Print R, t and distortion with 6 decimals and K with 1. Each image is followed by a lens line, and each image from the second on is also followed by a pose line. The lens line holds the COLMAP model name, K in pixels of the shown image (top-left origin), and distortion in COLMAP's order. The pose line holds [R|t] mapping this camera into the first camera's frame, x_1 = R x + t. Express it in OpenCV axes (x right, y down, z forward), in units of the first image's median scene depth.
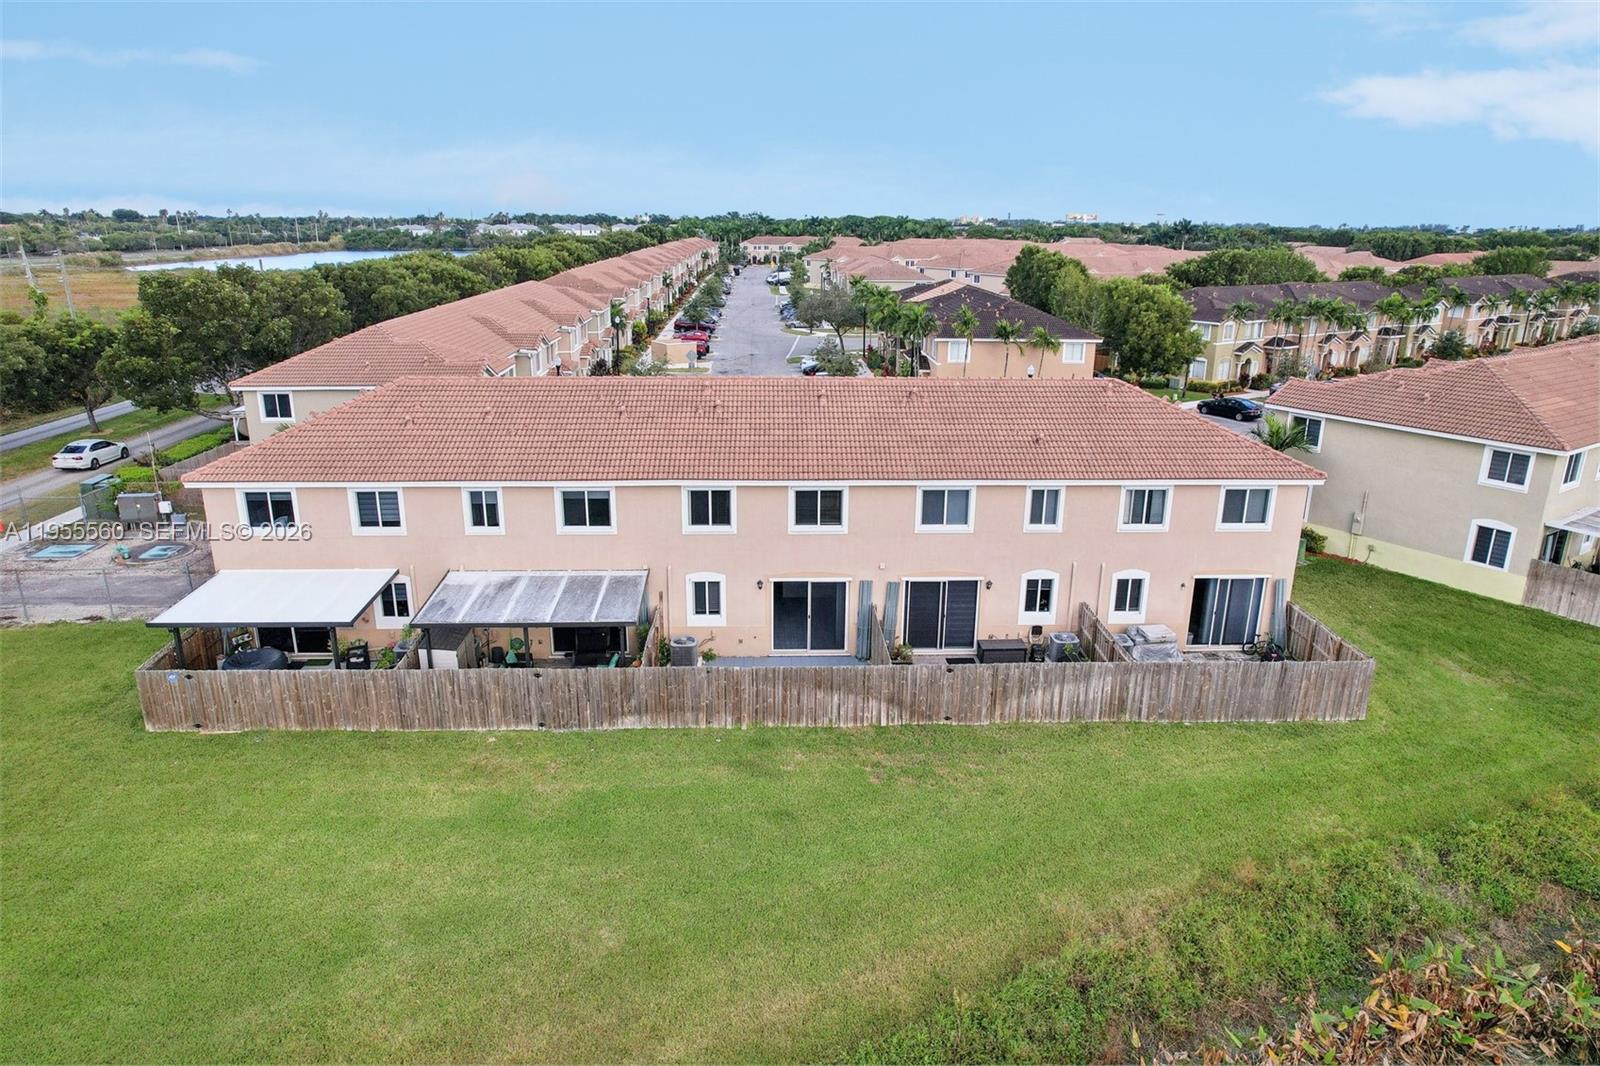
lens RADIAL K [[1026.7, 0, 803.8], [0, 1026.7, 529.2], [0, 0, 1]] dist [-0.076951, 0.070285]
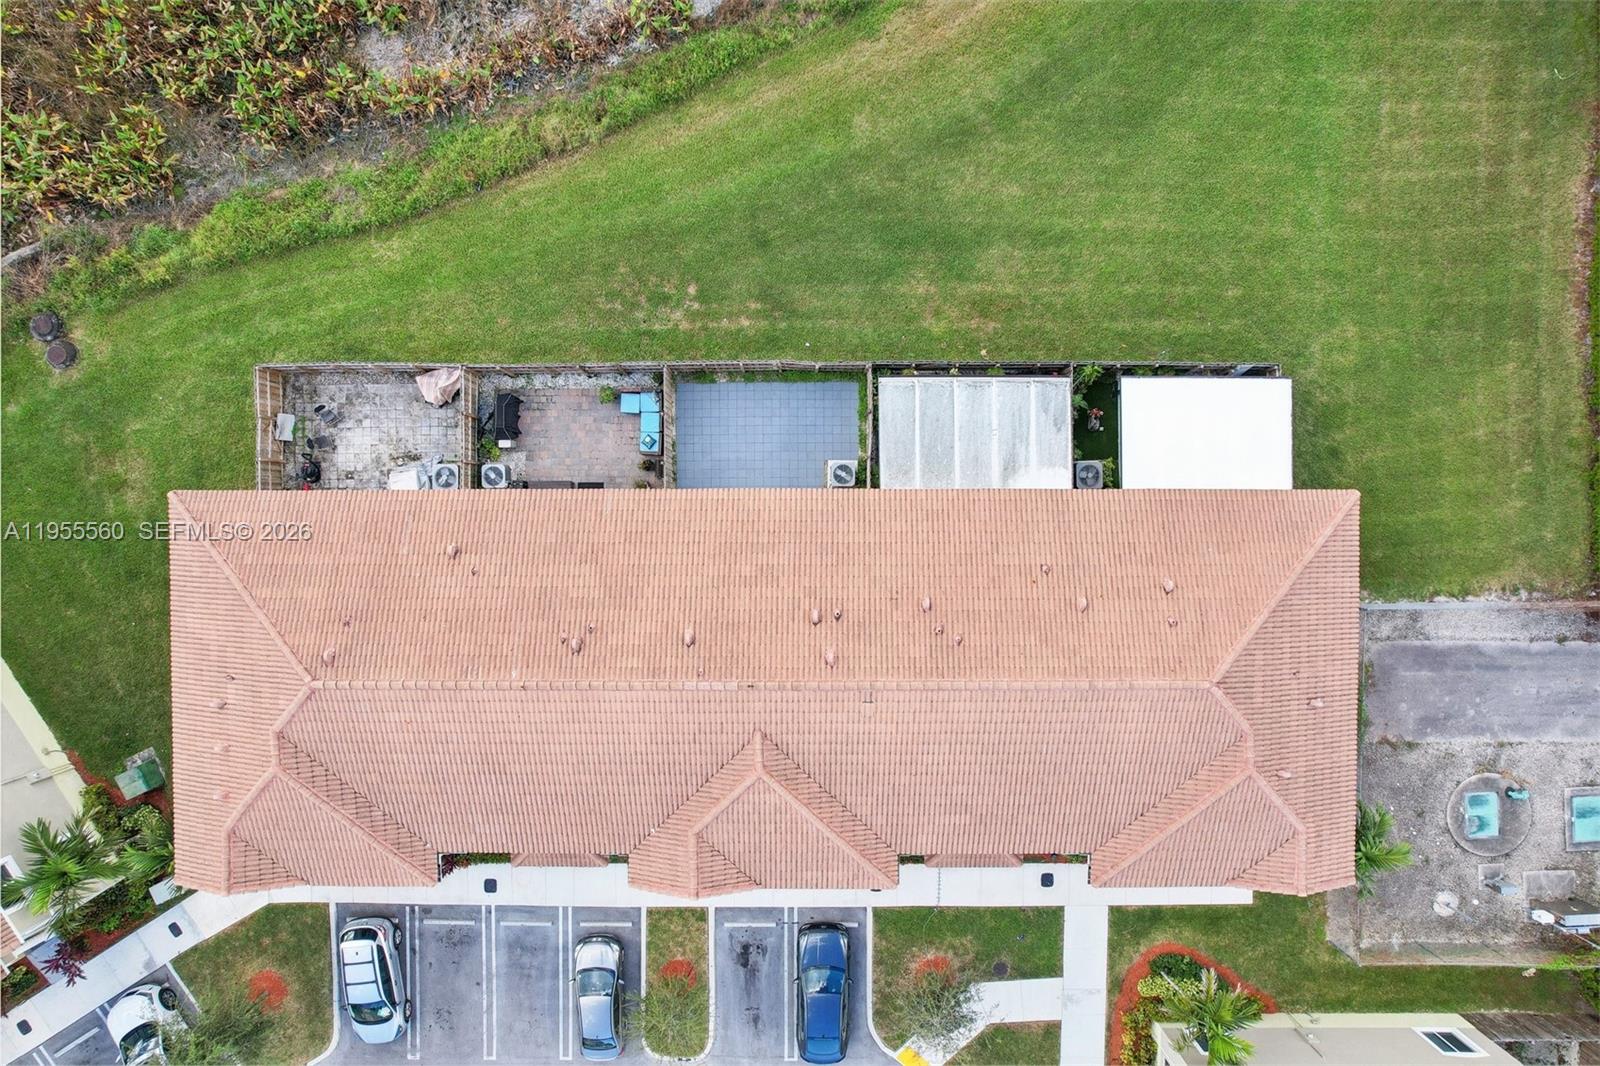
lens RADIAL K [[1026.7, 0, 802.7], [0, 1026.7, 537.2], [0, 0, 1]] dist [-0.076951, 0.070285]
pose [[-0.999076, -0.040897, -0.013184, -0.057244], [0.000498, -0.317803, 0.948157, -0.902813], [-0.042967, 0.947274, 0.317530, 0.680131]]
